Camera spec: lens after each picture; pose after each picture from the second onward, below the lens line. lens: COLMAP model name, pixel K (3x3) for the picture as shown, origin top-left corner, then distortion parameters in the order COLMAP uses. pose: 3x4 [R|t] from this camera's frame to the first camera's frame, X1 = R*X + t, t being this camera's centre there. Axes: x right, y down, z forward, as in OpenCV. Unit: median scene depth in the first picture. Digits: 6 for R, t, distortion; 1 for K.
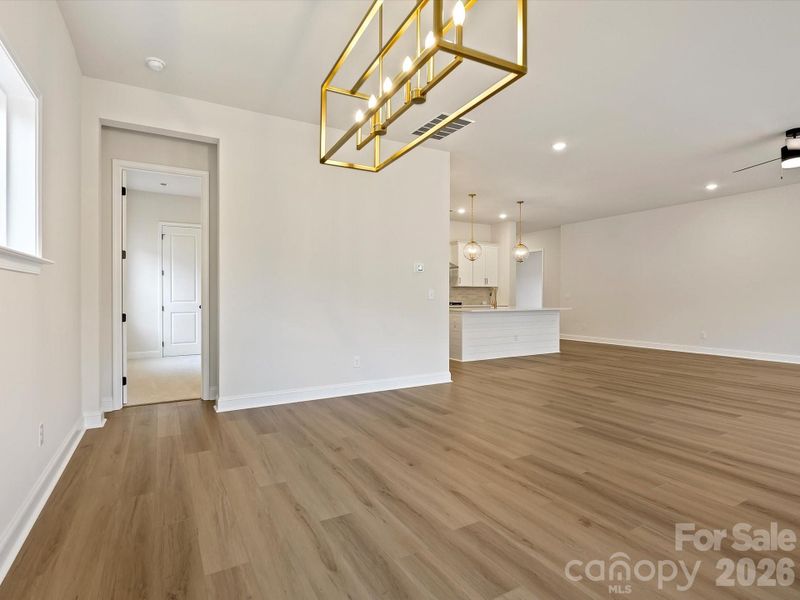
lens RADIAL K [[415.0, 0, 400.9], [0, 415.0, 294.9], [0, 0, 1]] dist [-0.001716, 0.001651]
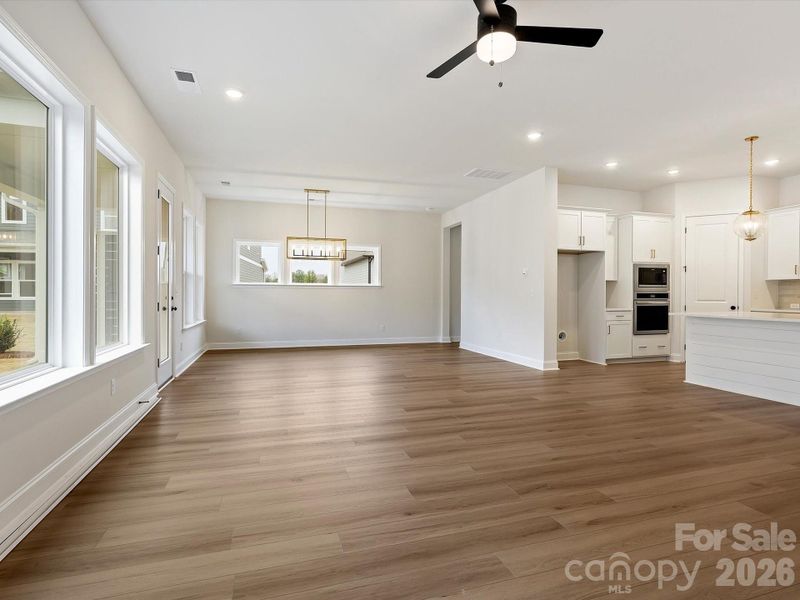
lens RADIAL K [[415.0, 0, 403.8], [0, 415.0, 298.0], [0, 0, 1]] dist [-0.001716, 0.001651]
pose [[-0.202814, 0.011765, -0.979147, 0.840957], [0.002492, 0.999931, 0.011498, -0.001236], [0.979214, -0.000108, -0.202829, 0.551816]]
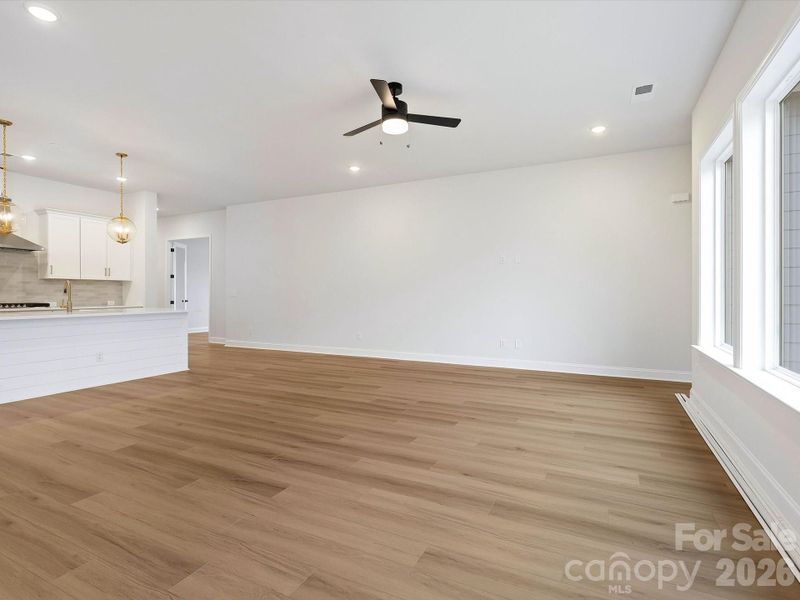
lens RADIAL K [[415.0, 0, 401.7], [0, 415.0, 293.4], [0, 0, 1]] dist [-0.001716, 0.001651]
pose [[0.829420, 0.001070, 0.558624, 0.283370], [-0.003587, 0.999988, 0.003411, -0.001165], [-0.558613, -0.004833, 0.829414, 0.178477]]
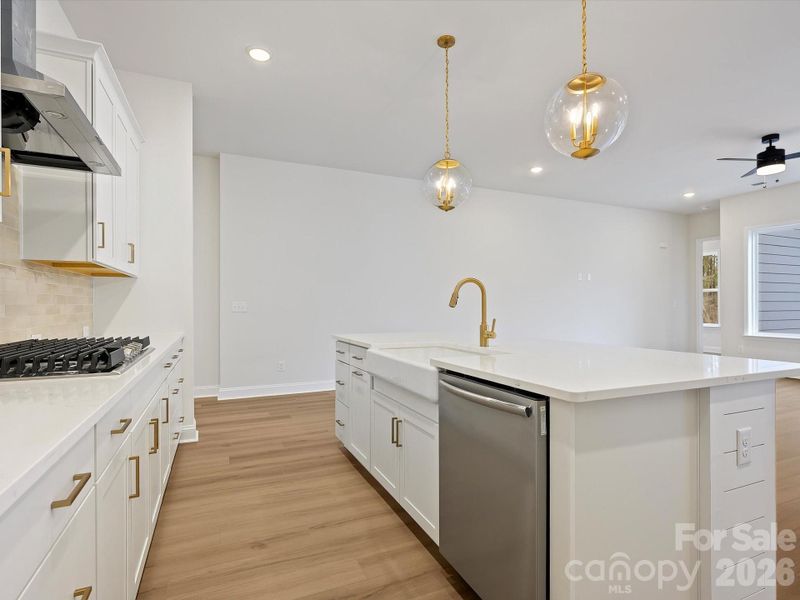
lens RADIAL K [[415.0, 0, 398.0], [0, 415.0, 301.7], [0, 0, 1]] dist [-0.001716, 0.001651]
pose [[0.106873, 0.012937, 0.994188, -0.072634], [-0.001154, 0.999916, -0.012888, 0.003516], [-0.994272, 0.000231, 0.106879, 0.993711]]
